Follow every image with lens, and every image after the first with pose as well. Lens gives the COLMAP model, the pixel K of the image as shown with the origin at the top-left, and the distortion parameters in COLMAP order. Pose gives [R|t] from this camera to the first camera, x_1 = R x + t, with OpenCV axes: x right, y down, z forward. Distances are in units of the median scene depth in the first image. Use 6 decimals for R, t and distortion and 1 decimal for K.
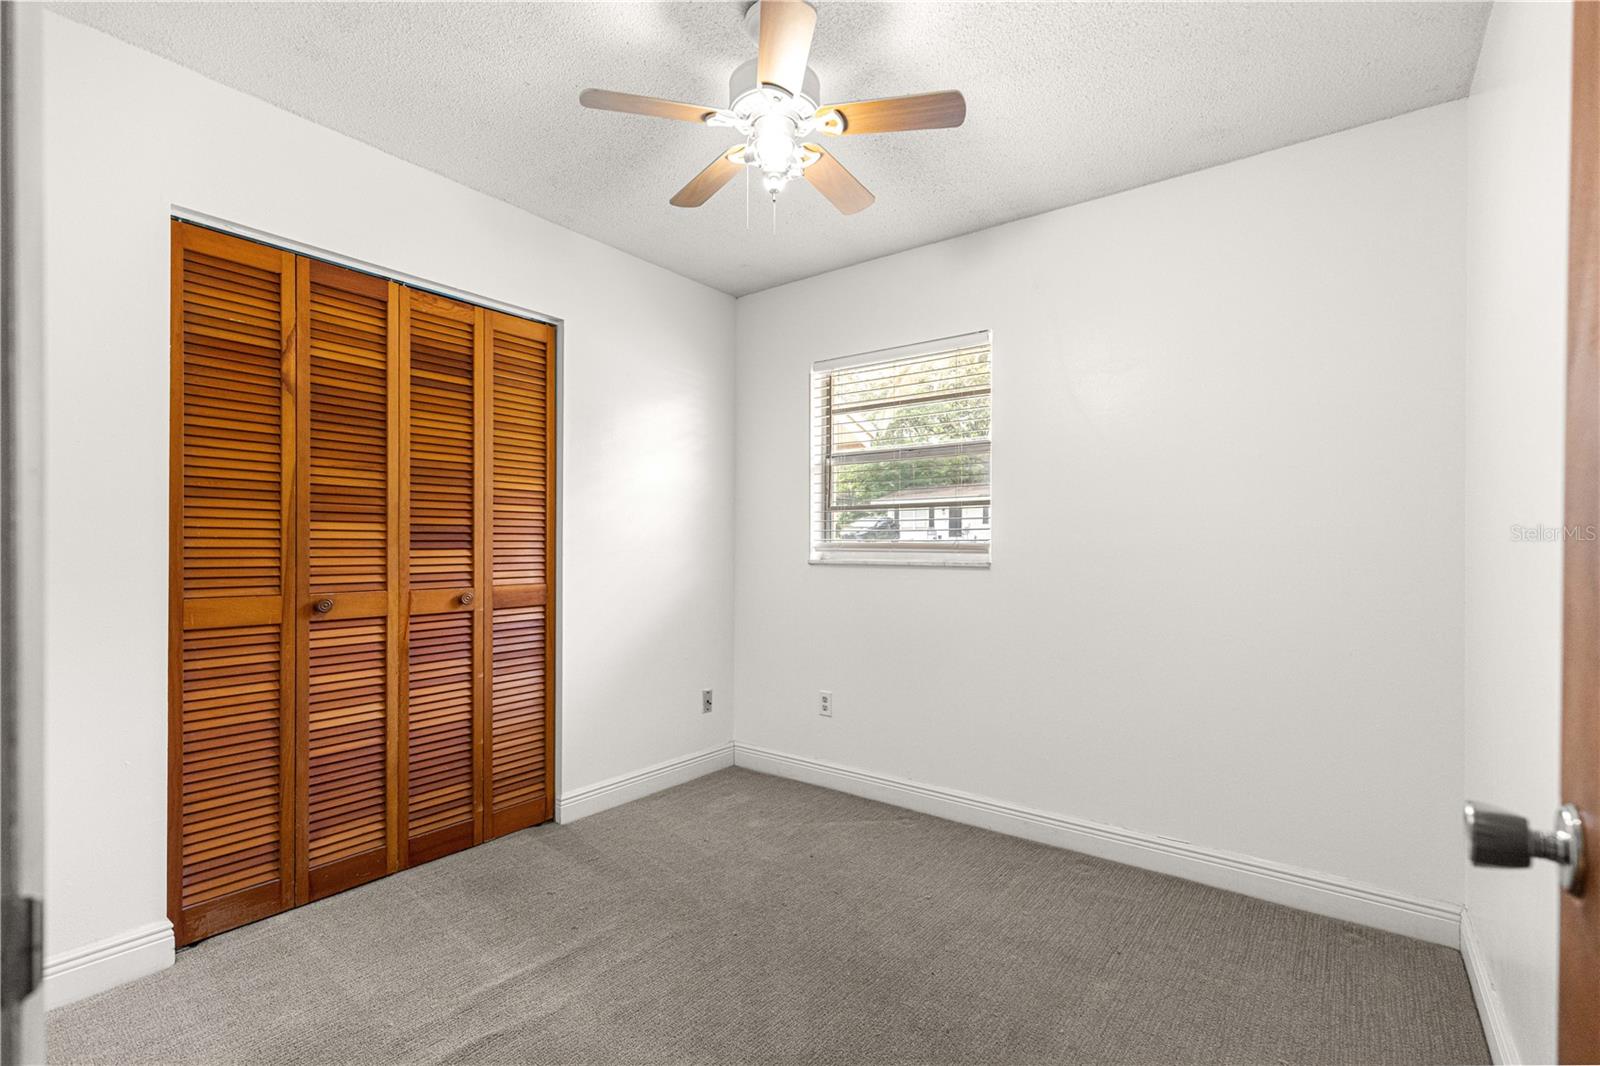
lens RADIAL K [[715.9, 0, 807.8], [0, 715.9, 542.4], [0, 0, 1]] dist [0.004708, 0.000202]
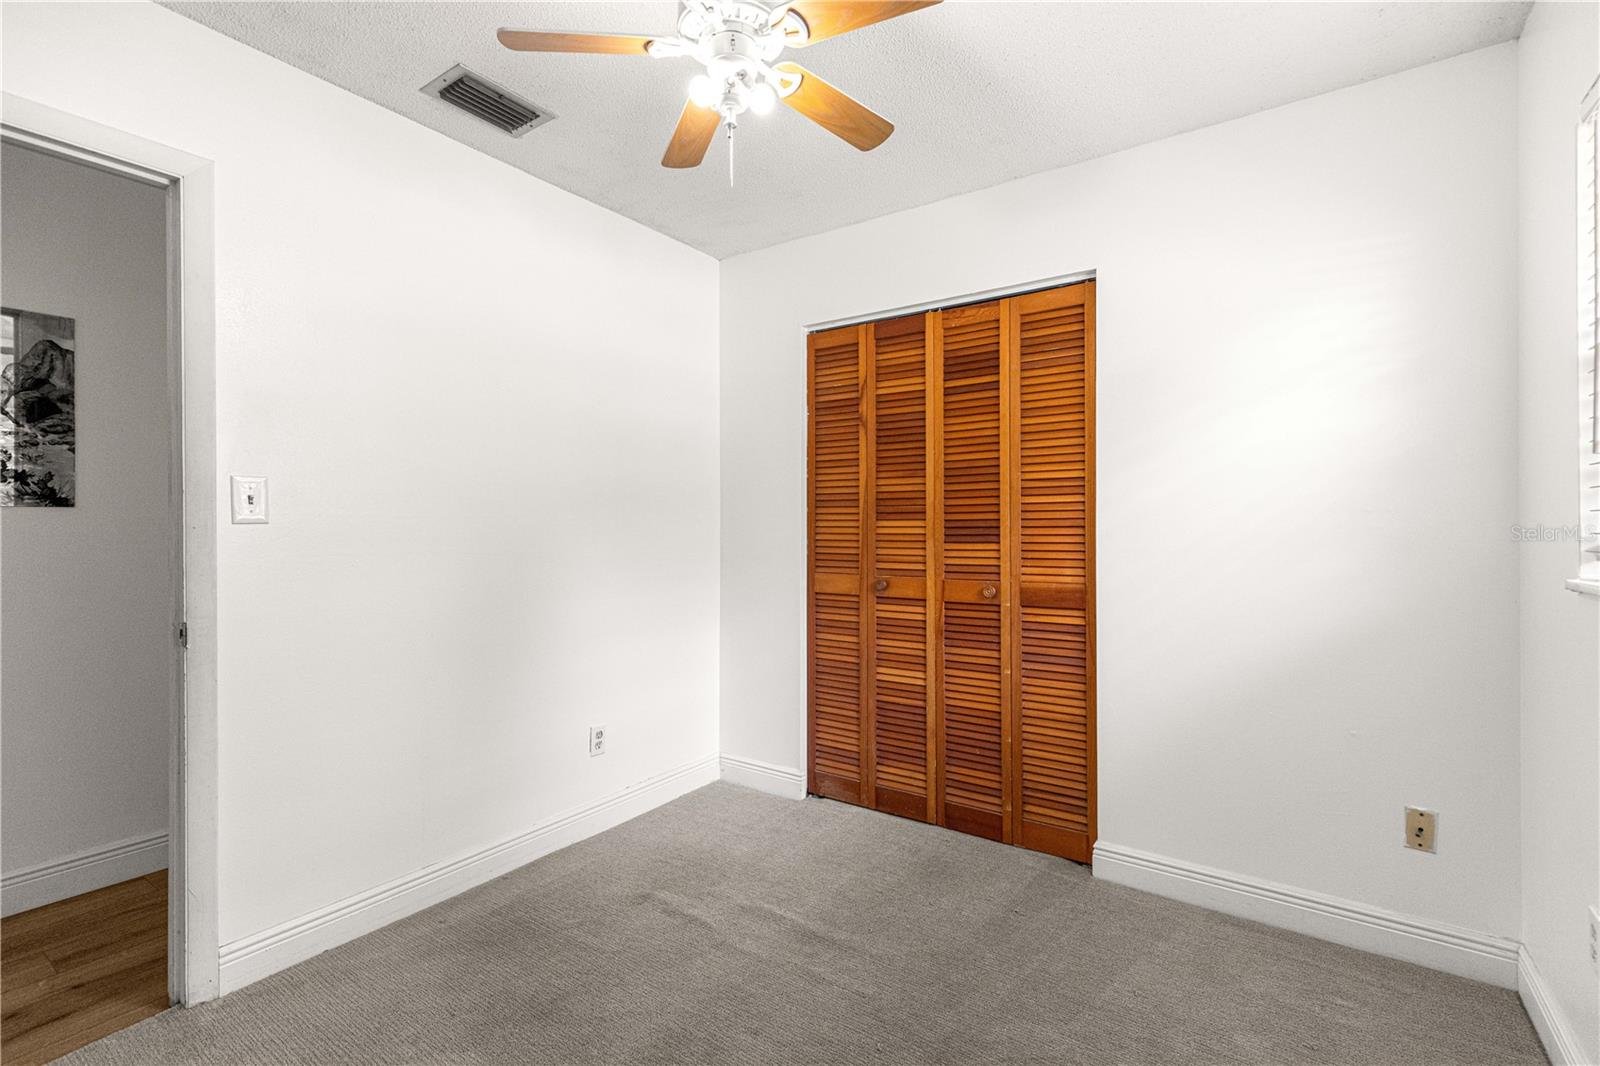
lens RADIAL K [[709.2, 0, 821.9], [0, 709.2, 531.3], [0, 0, 1]] dist [0.003016, 0.000112]
pose [[0.044630, -0.008742, -0.998965, 0.548833], [0.000243, 0.999962, -0.008740, 0.001814], [0.999004, 0.000147, 0.044630, 0.762682]]
